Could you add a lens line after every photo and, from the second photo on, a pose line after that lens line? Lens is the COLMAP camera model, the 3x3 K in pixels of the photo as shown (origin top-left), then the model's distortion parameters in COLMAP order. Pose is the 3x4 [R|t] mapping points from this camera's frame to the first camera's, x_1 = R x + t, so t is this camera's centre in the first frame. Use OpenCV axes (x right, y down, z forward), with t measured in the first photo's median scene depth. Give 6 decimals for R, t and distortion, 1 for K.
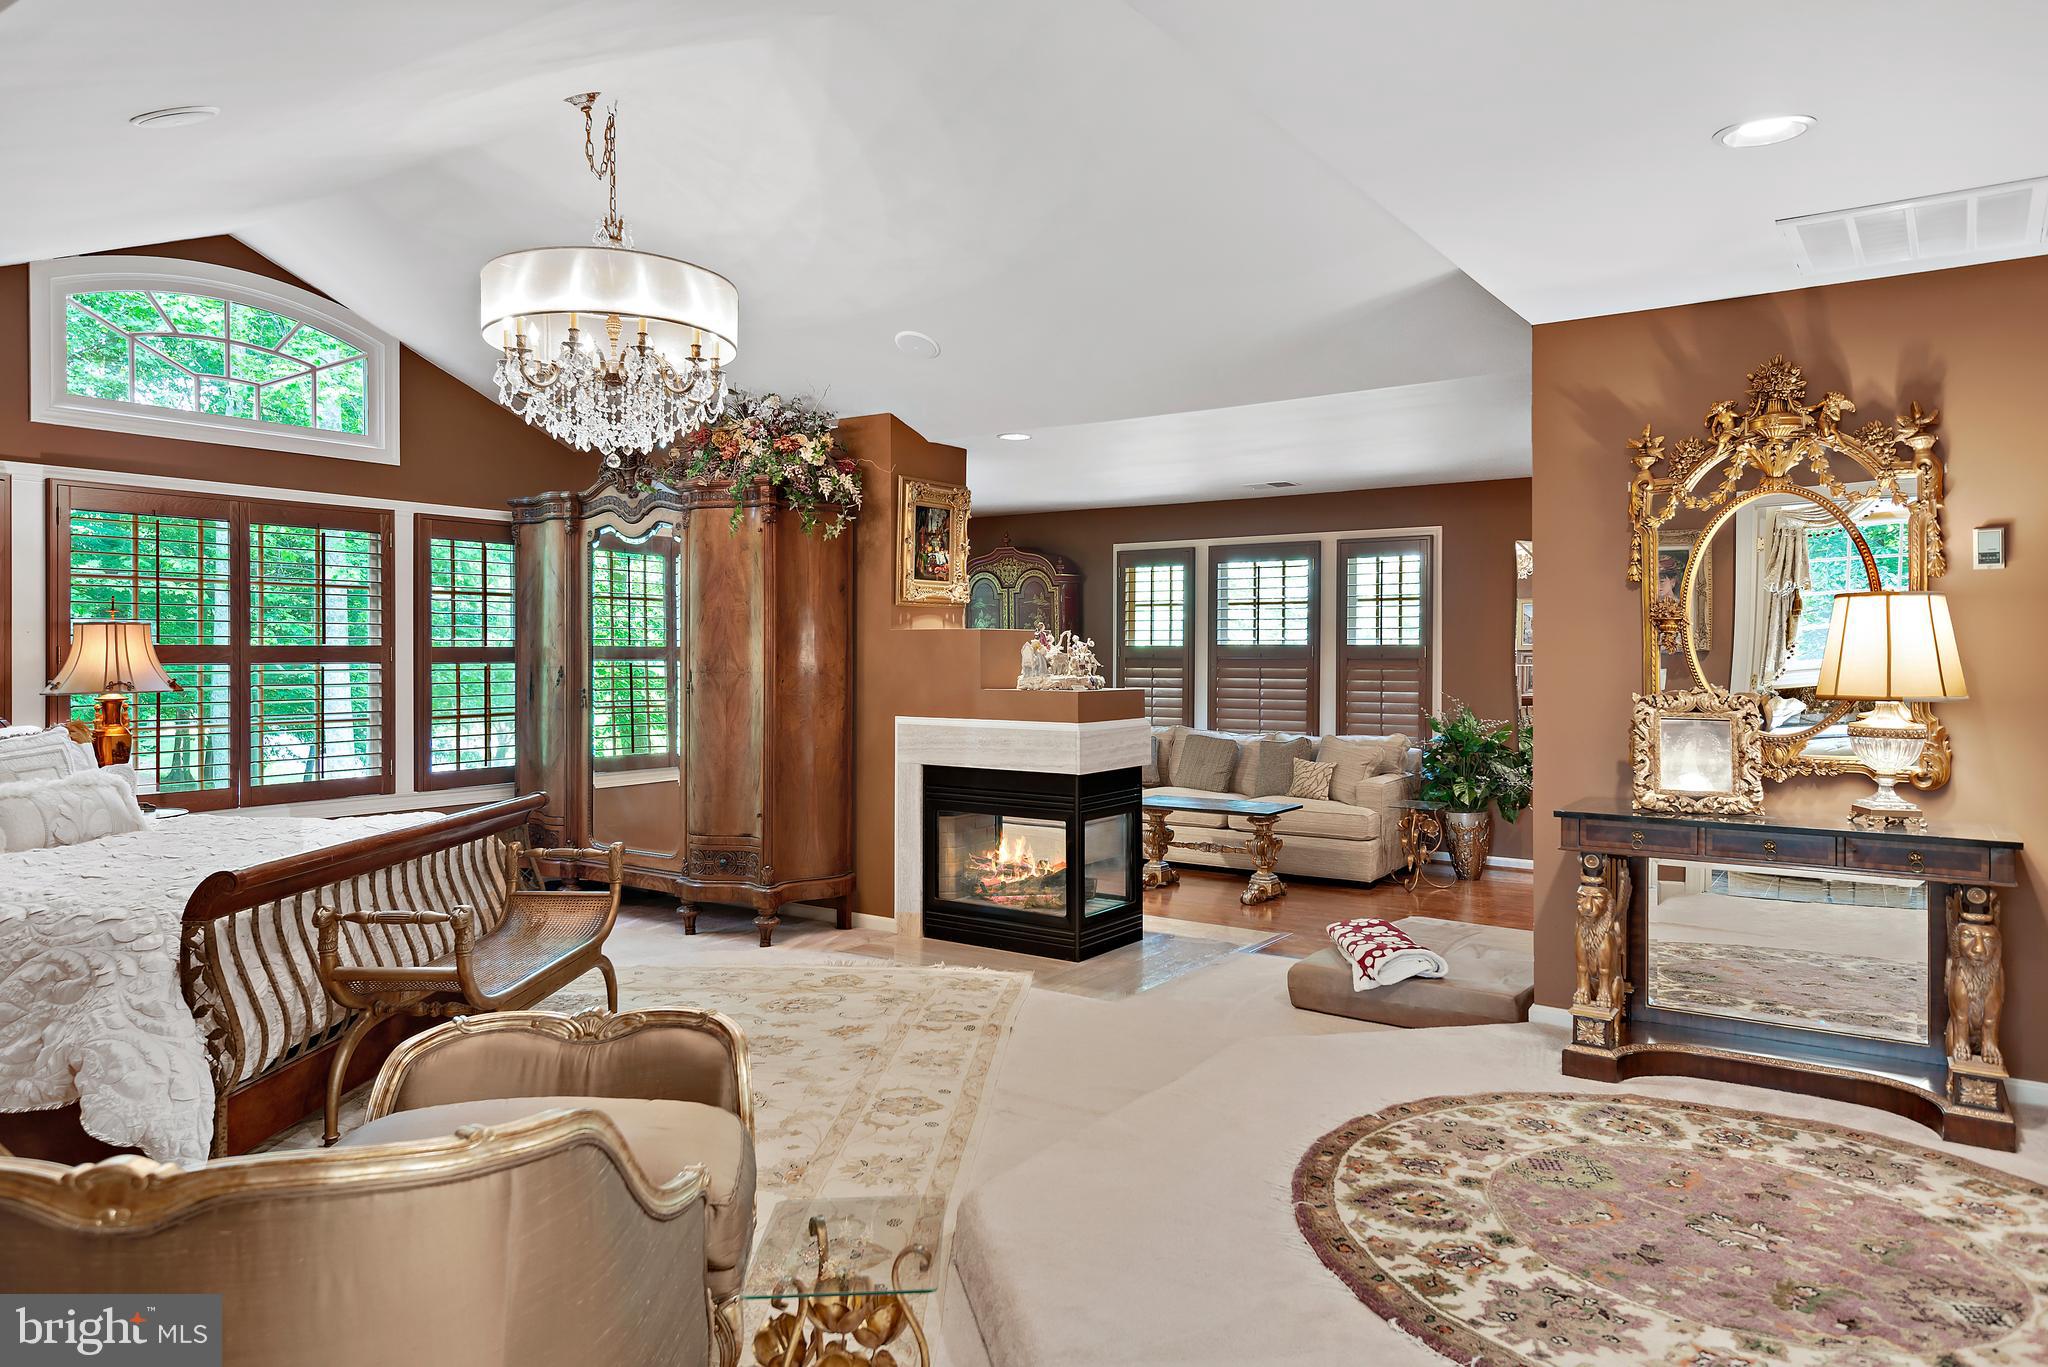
lens RADIAL K [[1310.1, 0, 1025.5], [0, 1310.1, 668.4], [0, 0, 1]] dist [0.002296, -0.000383]
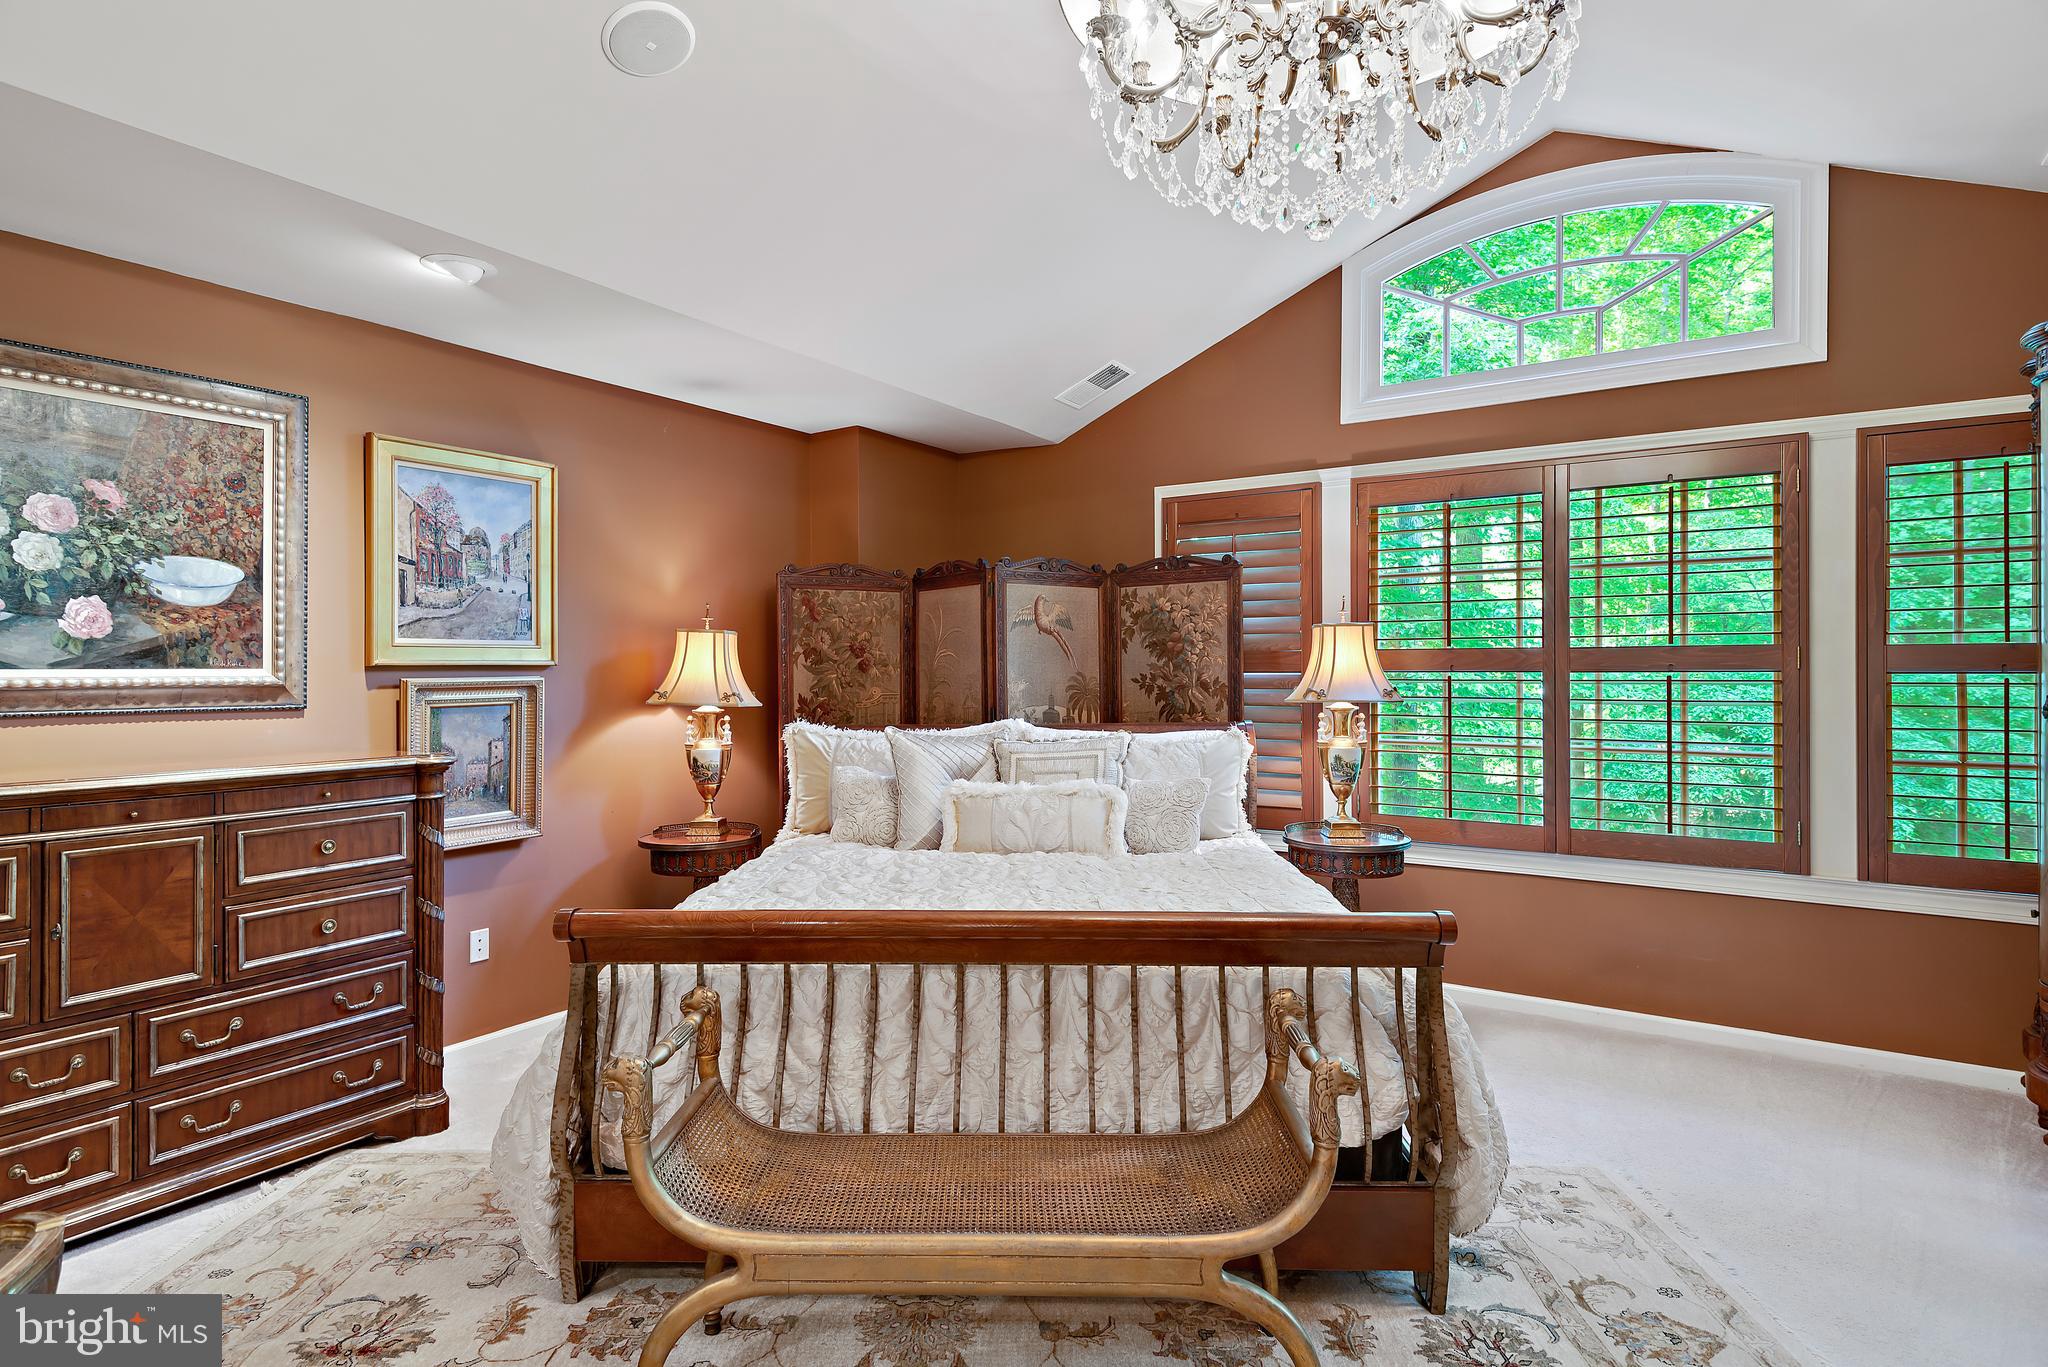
lens RADIAL K [[1074.7, 0, 1009.8], [0, 1074.7, 678.5], [0, 0, 1]] dist [0.007659, -0.004746]
pose [[0.023563, 0.007697, -0.999693, 0.037838], [-0.009987, 0.999922, 0.007463, -0.000652], [0.999672, 0.009809, 0.023638, 0.621384]]
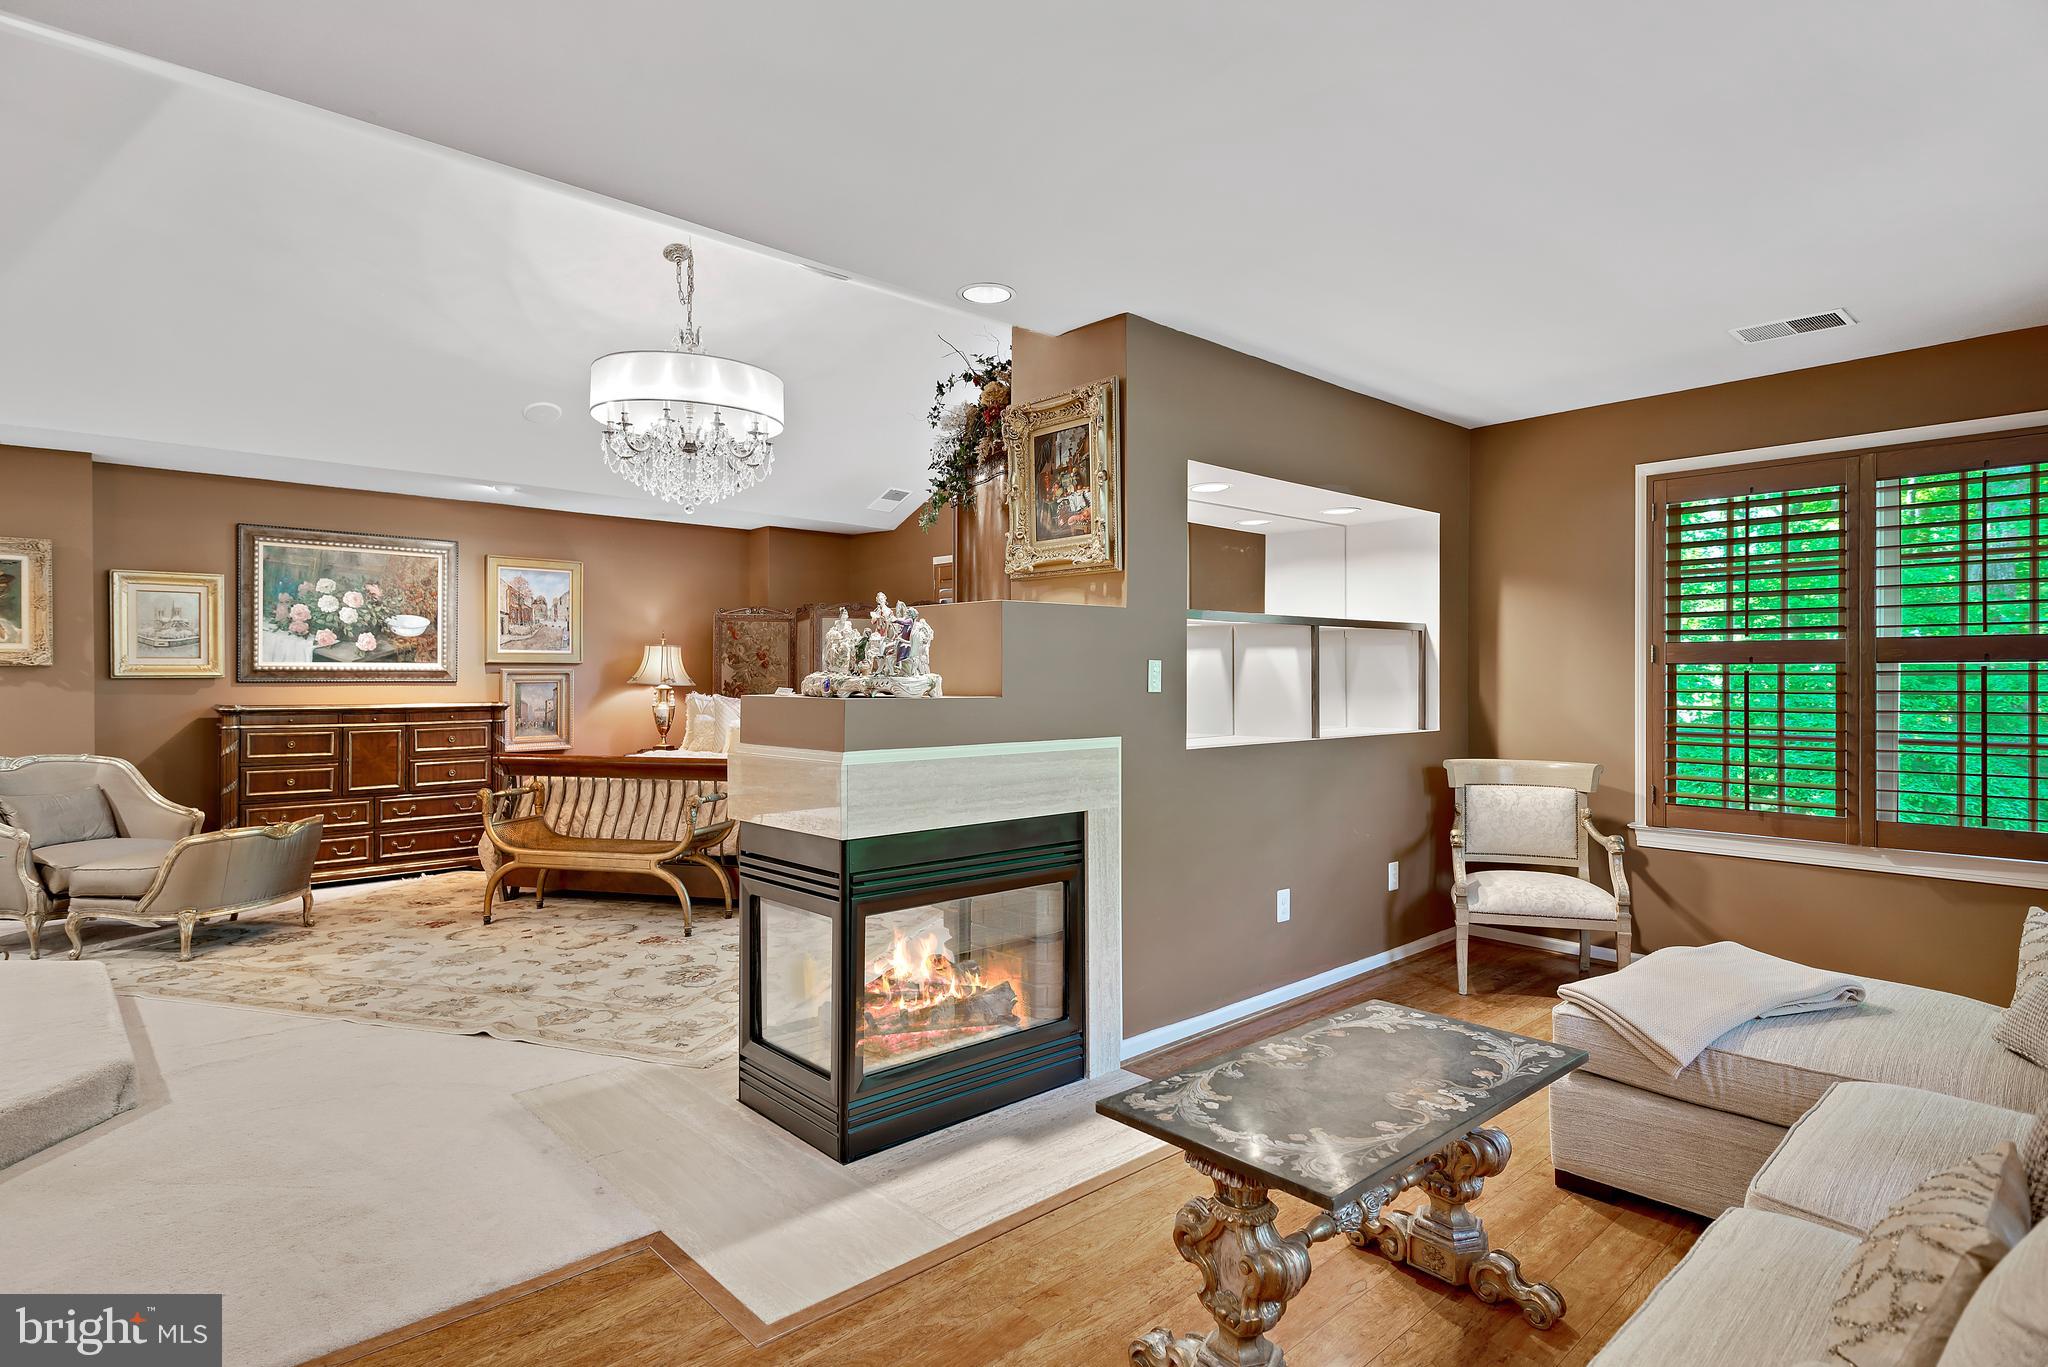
lens RADIAL K [[1074.7, 0, 1026.1], [0, 1074.7, 678.7], [0, 0, 1]] dist [0.007659, -0.004746]
pose [[-0.213649, 0.002217, -0.976908, 0.481402], [-0.013882, 0.999890, 0.005305, 0.003172], [0.976812, 0.014694, -0.213594, 1.110114]]
